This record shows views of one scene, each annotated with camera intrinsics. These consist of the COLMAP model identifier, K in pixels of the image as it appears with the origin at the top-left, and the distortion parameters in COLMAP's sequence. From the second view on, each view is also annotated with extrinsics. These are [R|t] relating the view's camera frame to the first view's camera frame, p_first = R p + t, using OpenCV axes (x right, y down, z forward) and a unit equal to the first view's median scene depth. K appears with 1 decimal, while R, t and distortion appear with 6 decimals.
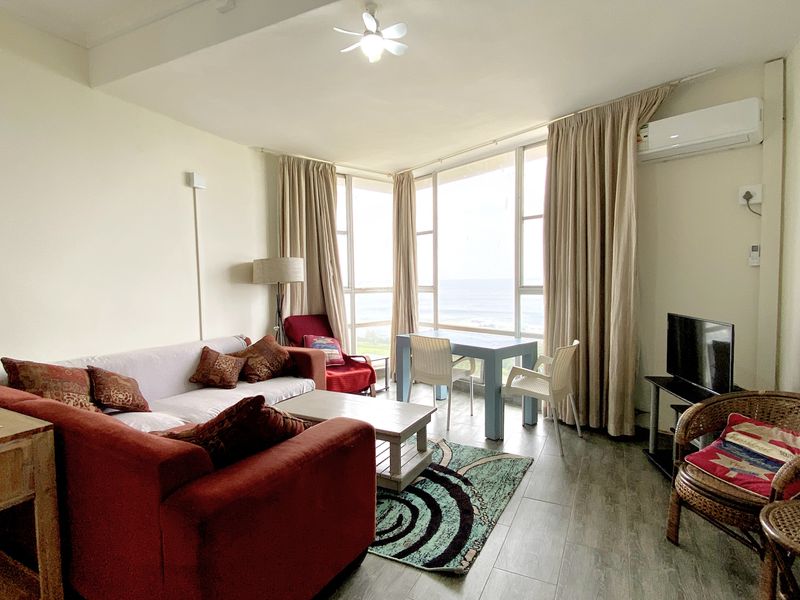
lens RADIAL K [[430.8, 0, 400.0], [0, 430.8, 299.2], [0, 0, 1]] dist [0.049394, -0.049997]
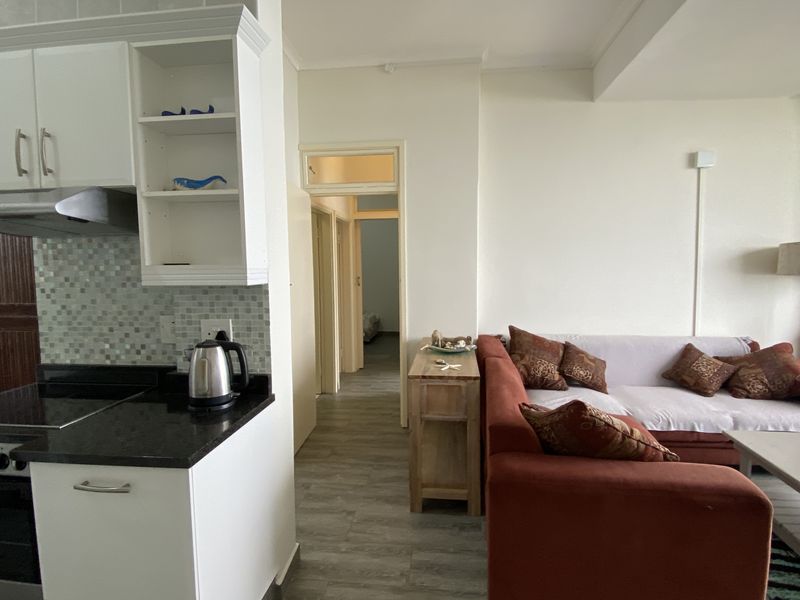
lens RADIAL K [[430.8, 0, 400.0], [0, 430.8, 299.2], [0, 0, 1]] dist [0.049394, -0.049997]
pose [[0.335377, 0.085926, -0.938157, 0.238296], [-0.036160, 0.996272, 0.078322, -0.040366], [0.941390, 0.007656, 0.337234, 0.135043]]
